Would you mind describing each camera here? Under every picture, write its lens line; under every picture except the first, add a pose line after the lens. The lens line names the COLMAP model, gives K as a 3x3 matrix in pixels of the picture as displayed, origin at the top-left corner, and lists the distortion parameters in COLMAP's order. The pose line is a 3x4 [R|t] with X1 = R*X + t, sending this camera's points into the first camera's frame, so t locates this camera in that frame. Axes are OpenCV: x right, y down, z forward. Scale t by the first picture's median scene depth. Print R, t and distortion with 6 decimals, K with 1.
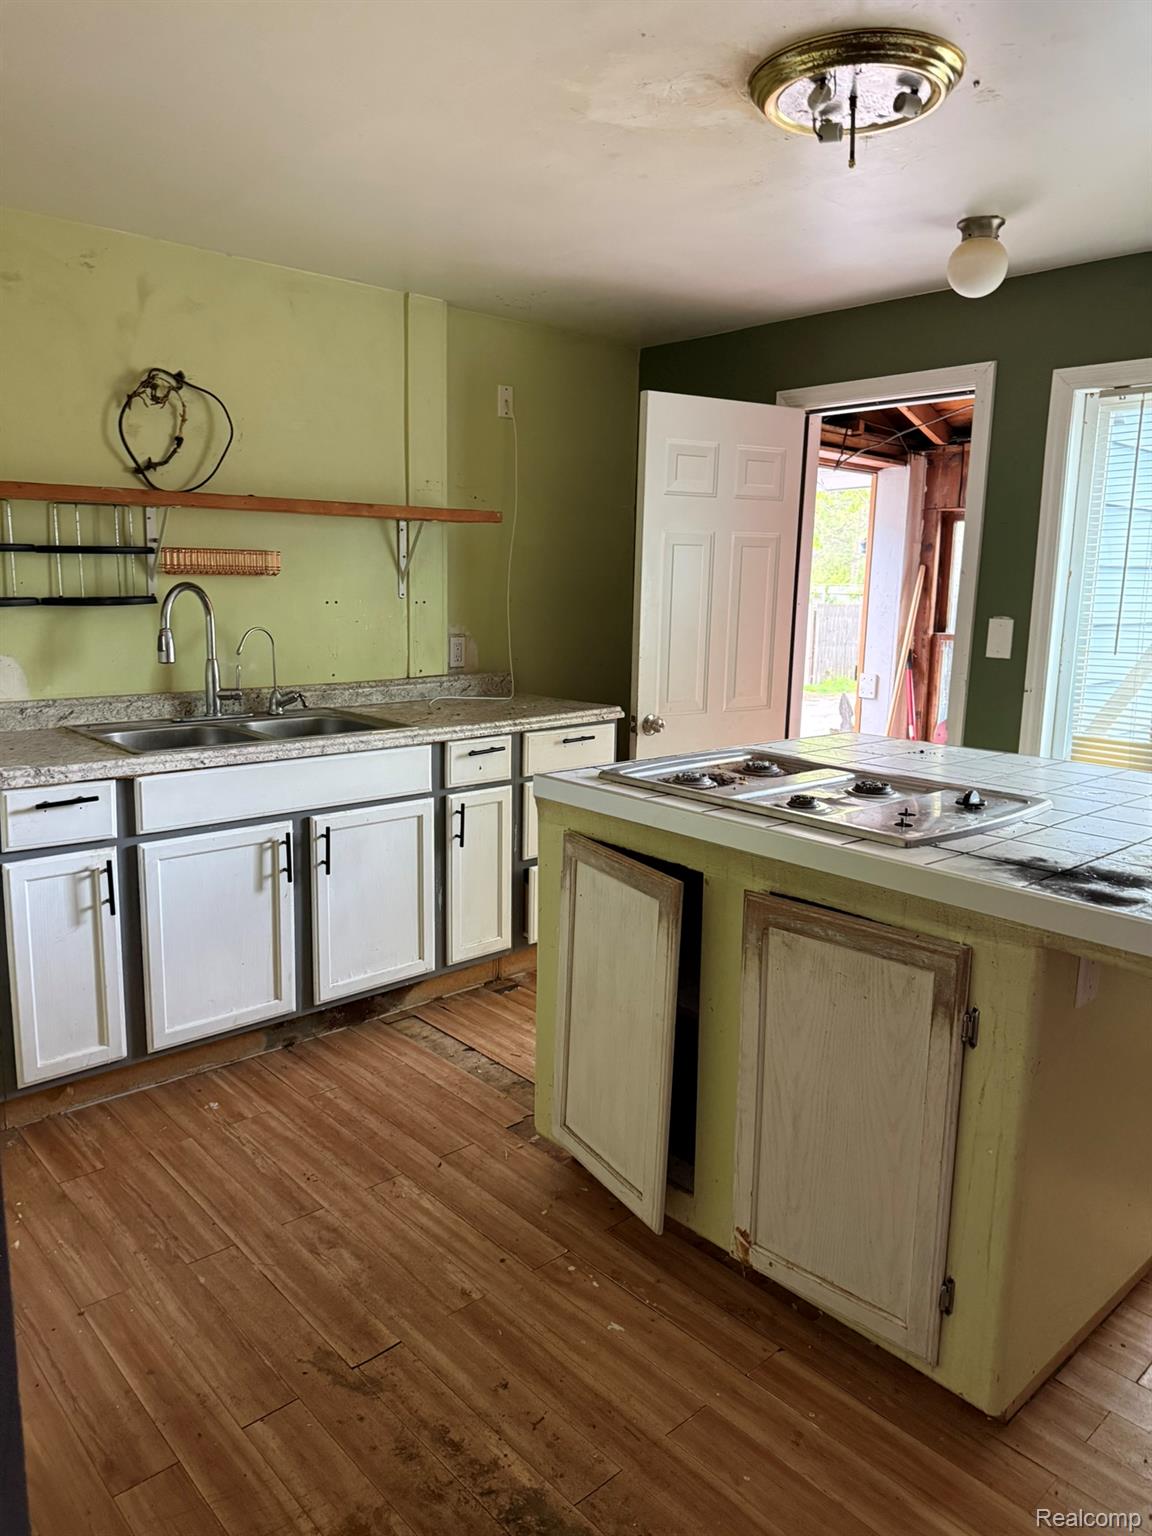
lens RADIAL K [[1054.3, 0, 576.0], [0, 1054.3, 768.0], [0, 0, 1]] dist [0.112910, -0.164323]
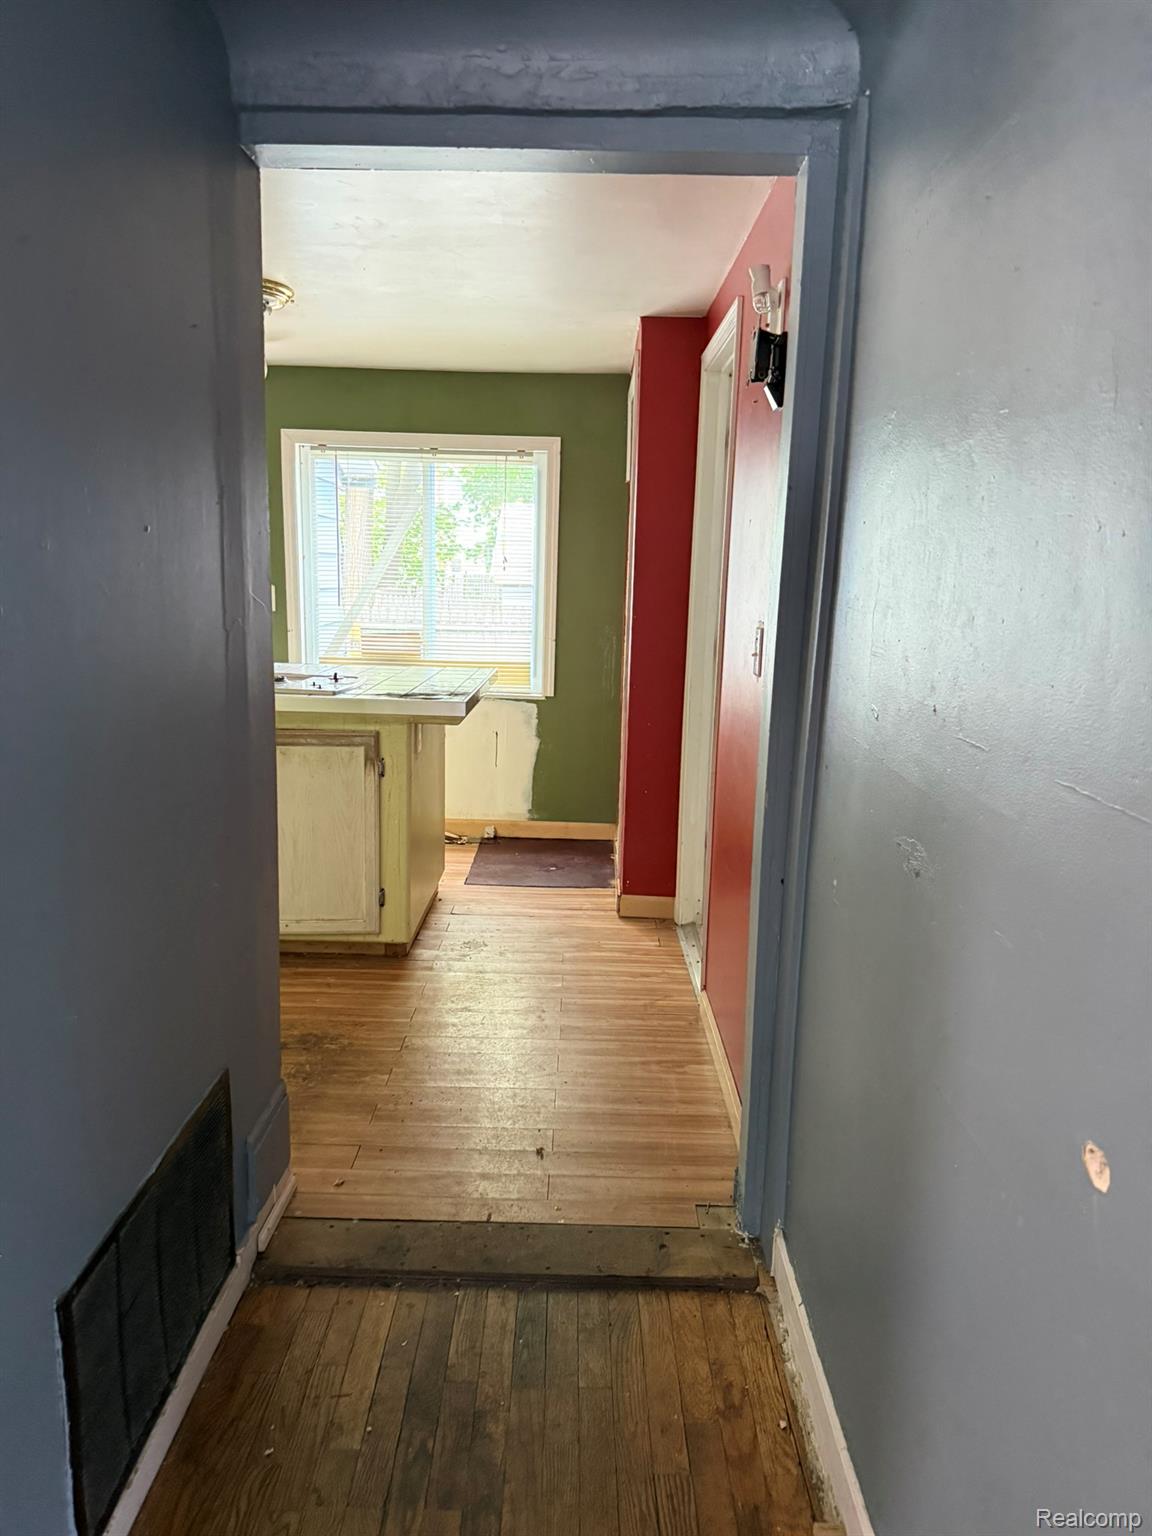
lens RADIAL K [[1054.3, 0, 576.0], [0, 1054.3, 768.0], [0, 0, 1]] dist [0.112910, -0.164323]
pose [[0.684891, -0.137239, 0.715605, -0.872993], [0.119017, 0.989983, 0.075950, 0.117215], [-0.718860, 0.033152, 0.694364, -0.767784]]
